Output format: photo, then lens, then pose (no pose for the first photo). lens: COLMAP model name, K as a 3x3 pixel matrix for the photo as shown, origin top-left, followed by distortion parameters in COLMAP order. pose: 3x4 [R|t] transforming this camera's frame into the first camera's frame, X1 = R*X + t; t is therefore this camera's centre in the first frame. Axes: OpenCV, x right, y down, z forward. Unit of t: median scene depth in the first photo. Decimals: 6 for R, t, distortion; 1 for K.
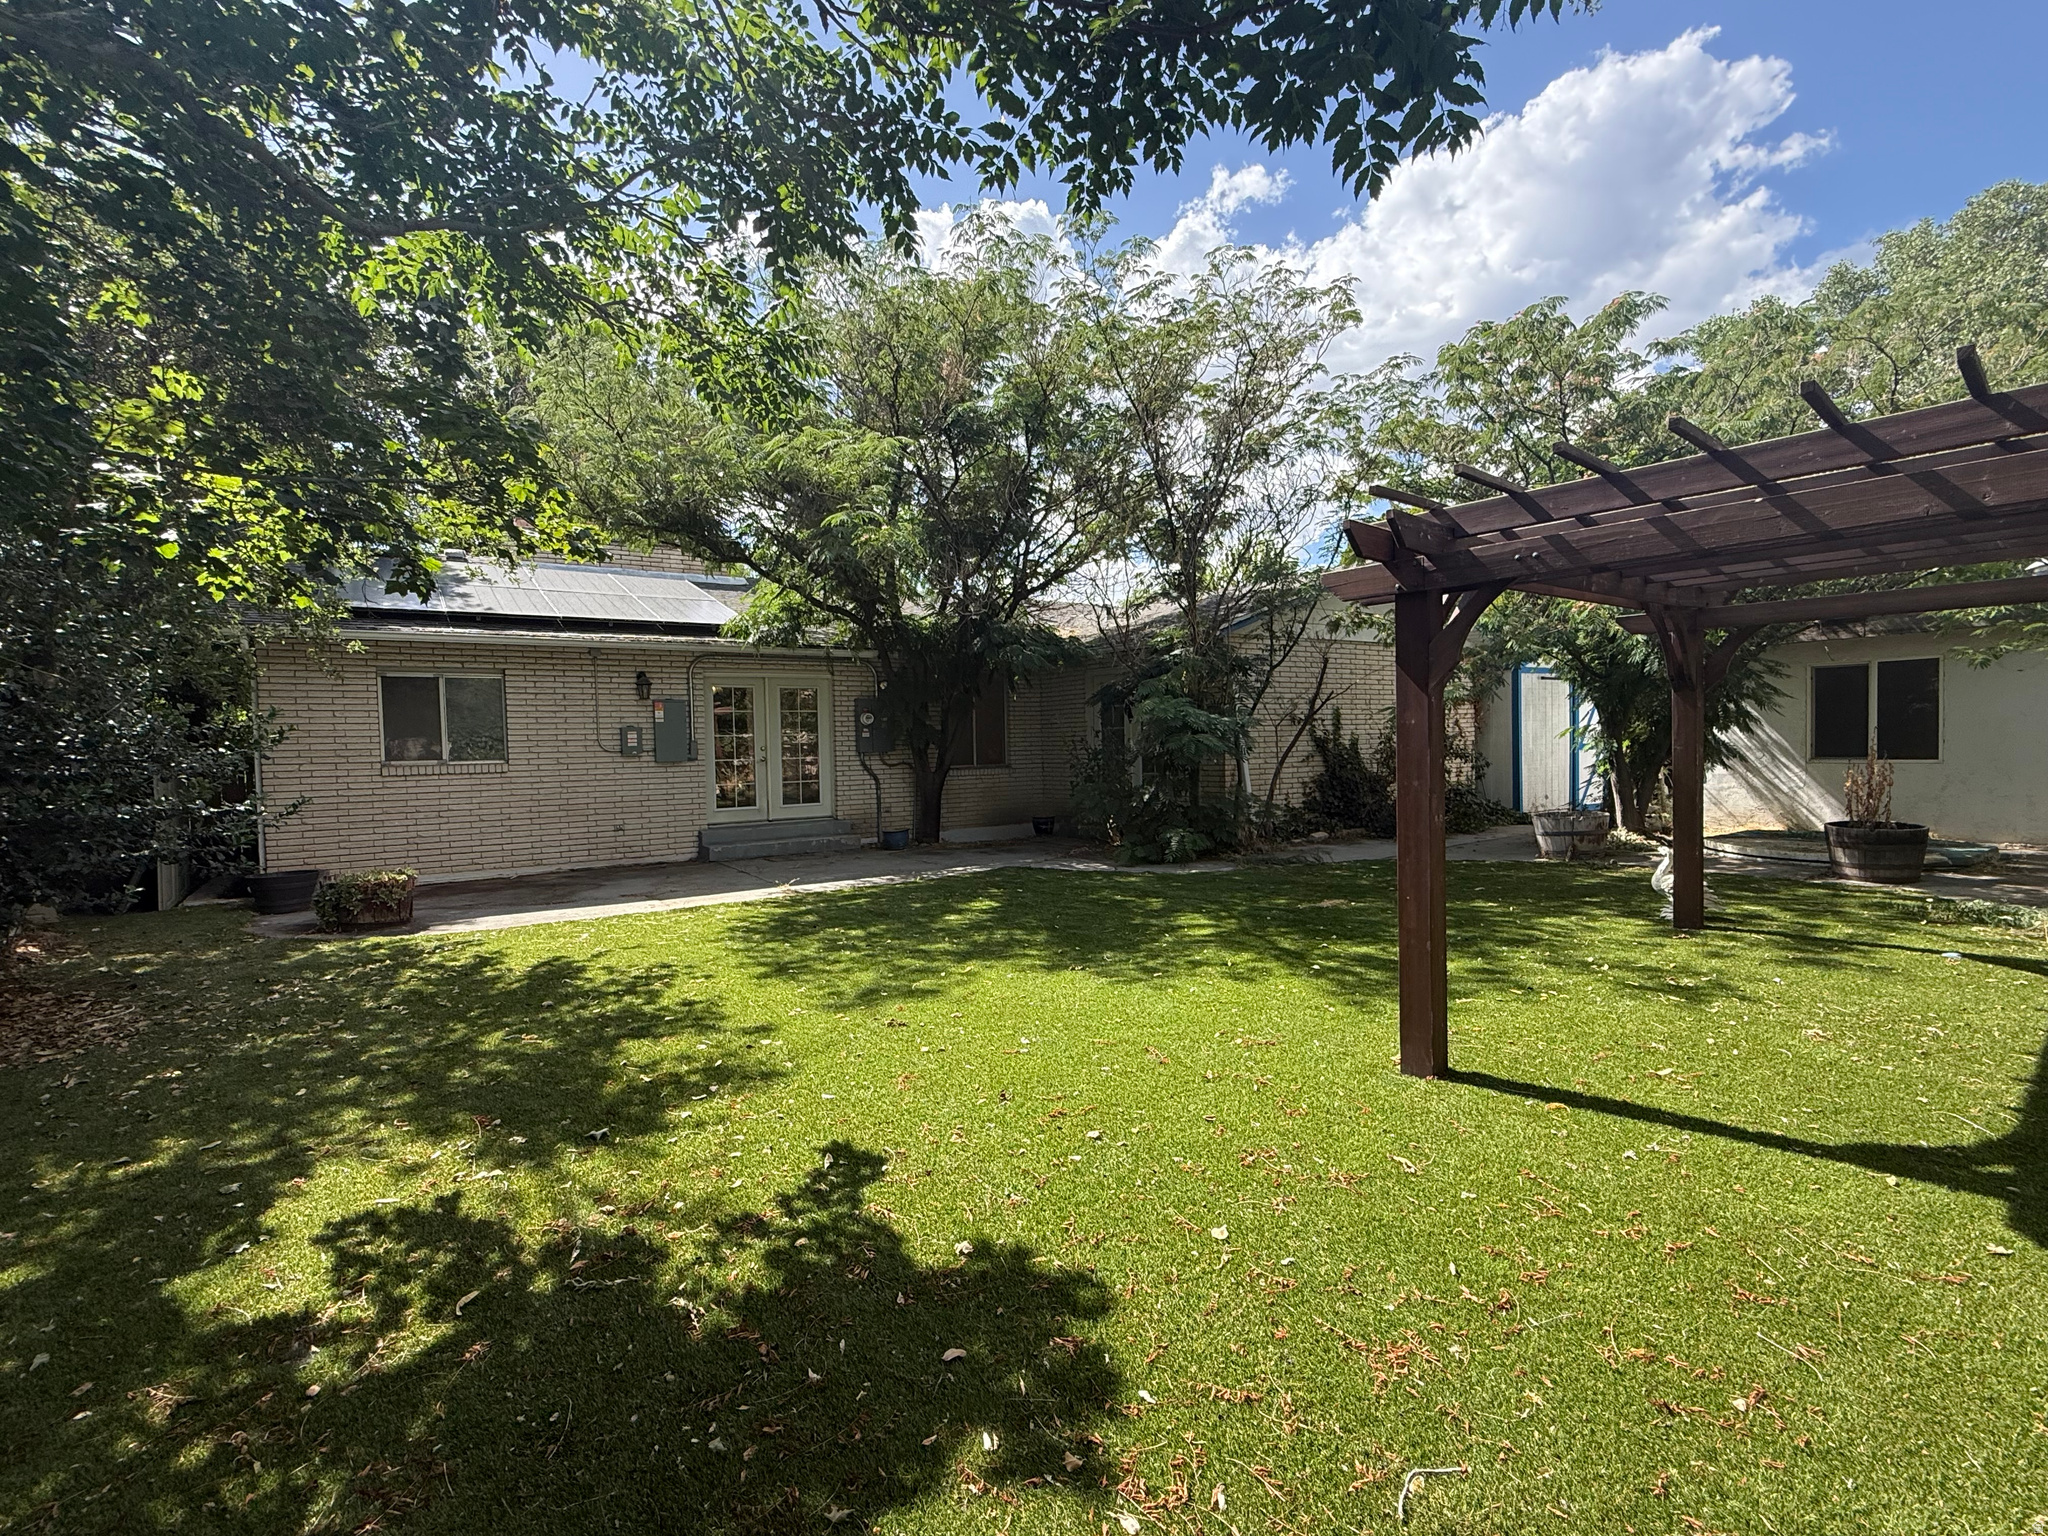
lens RADIAL K [[938.1, 0, 1025.6], [0, 938.1, 770.4], [0, 0, 1]] dist [0.000512, -0.000495]
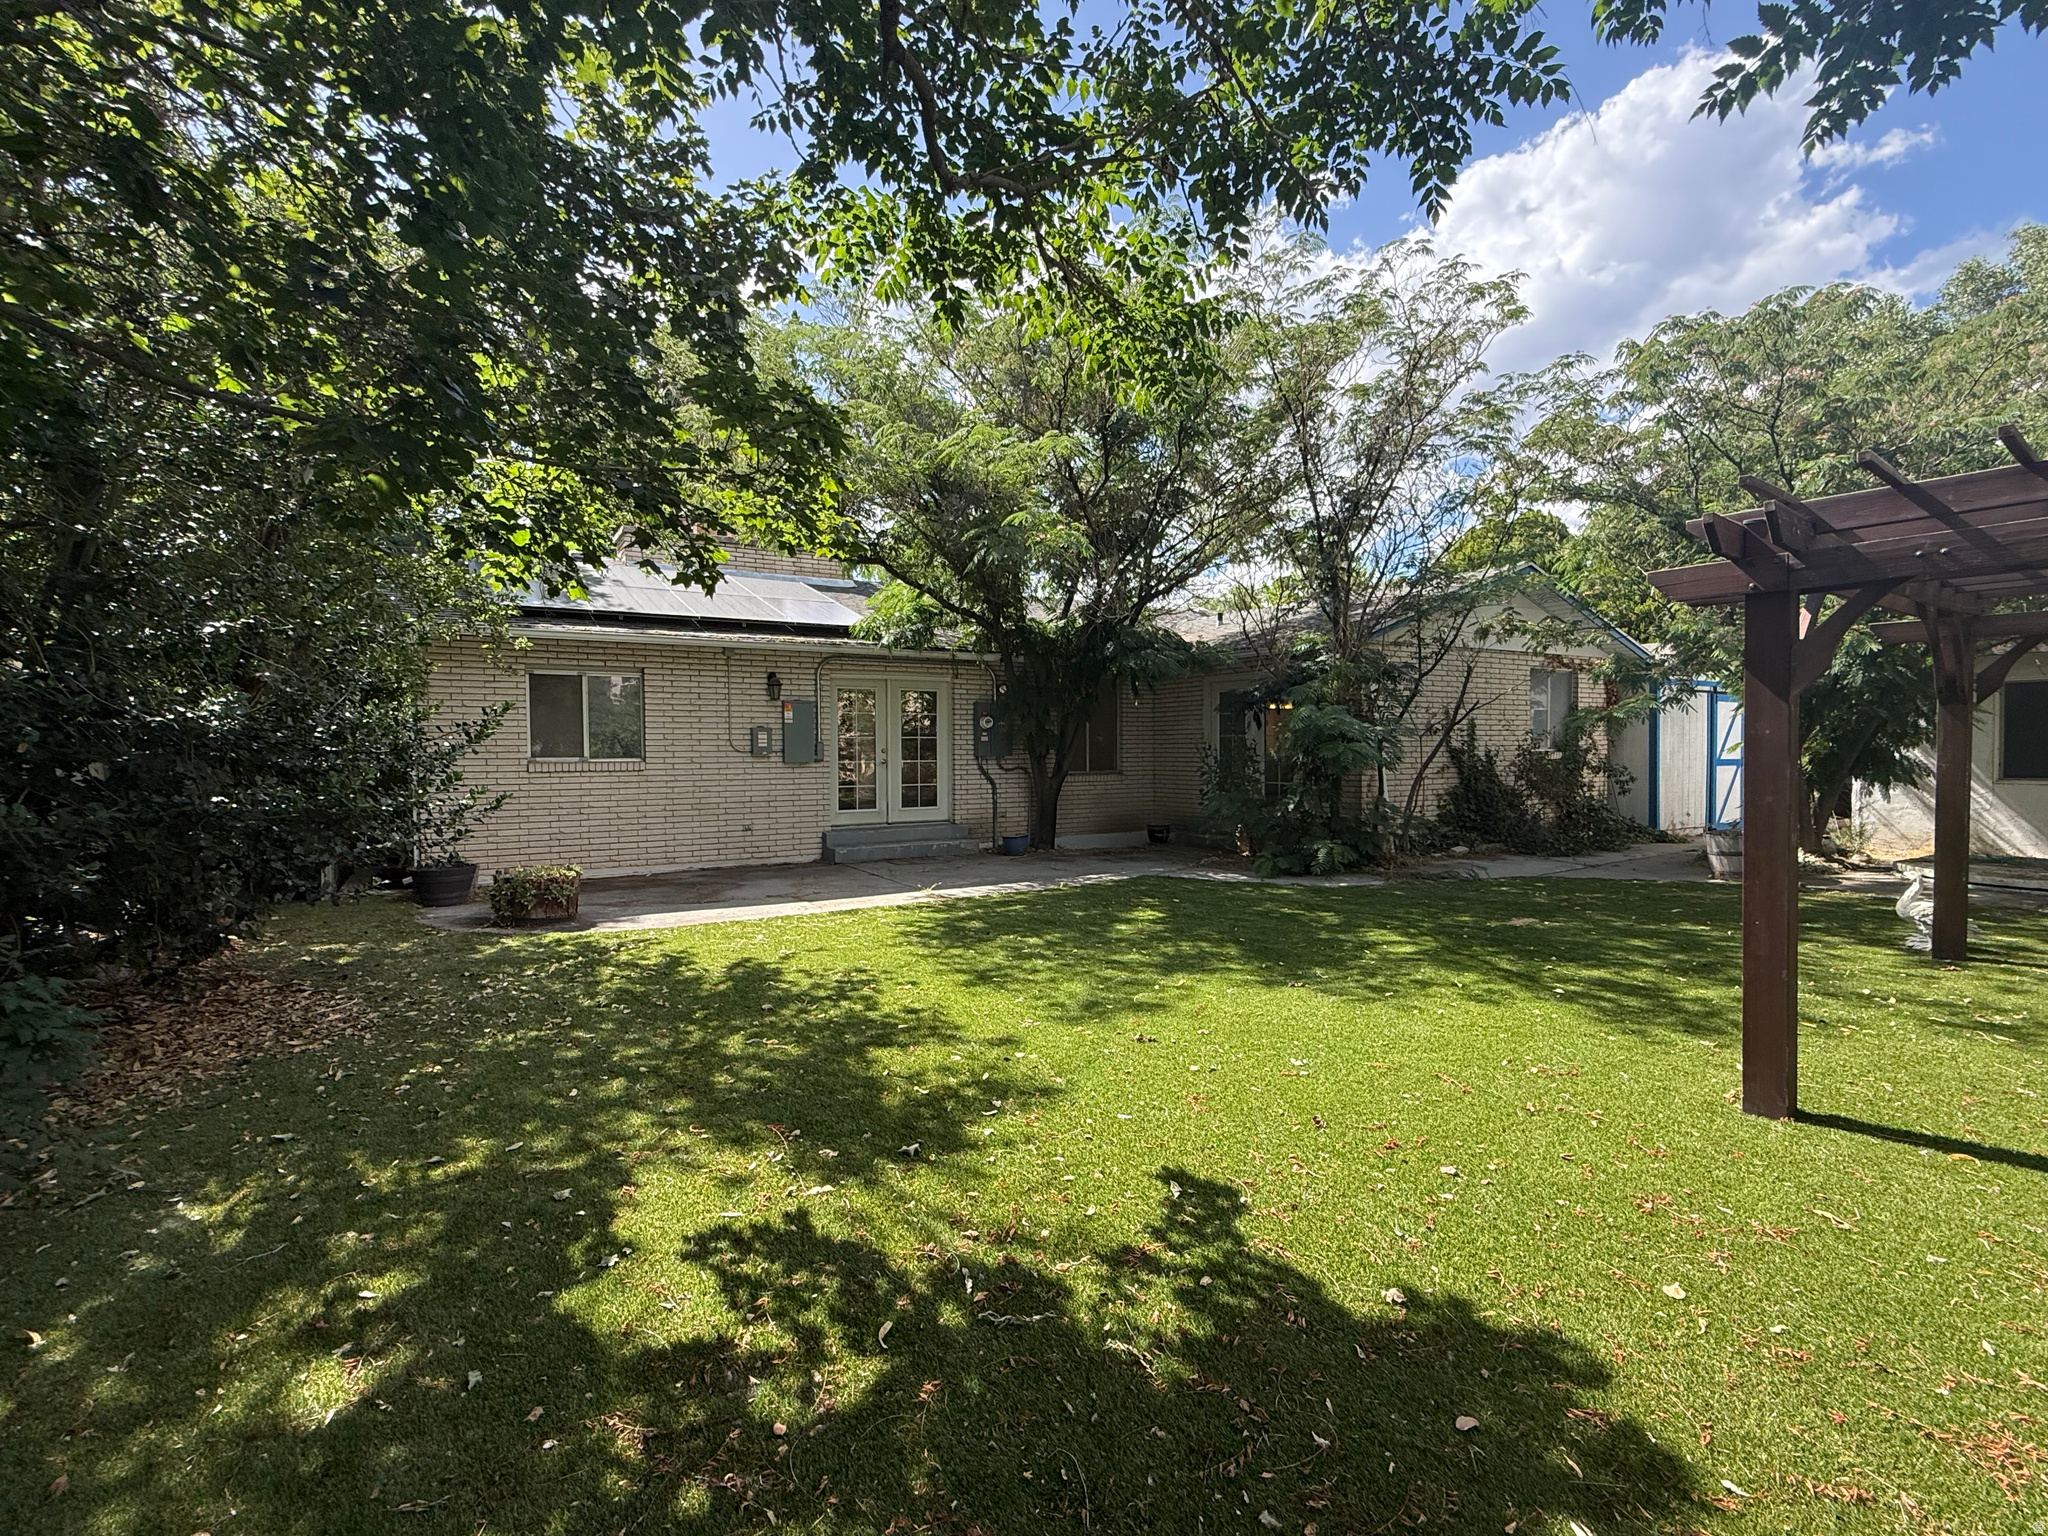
lens RADIAL K [[938.1, 0, 1025.6], [0, 938.1, 770.4], [0, 0, 1]] dist [0.000512, -0.000495]
pose [[0.998683, 0.016710, -0.048516, -0.157344], [-0.017046, 0.999833, -0.006535, 0.002369], [0.048399, 0.007354, 0.998801, 0.024402]]
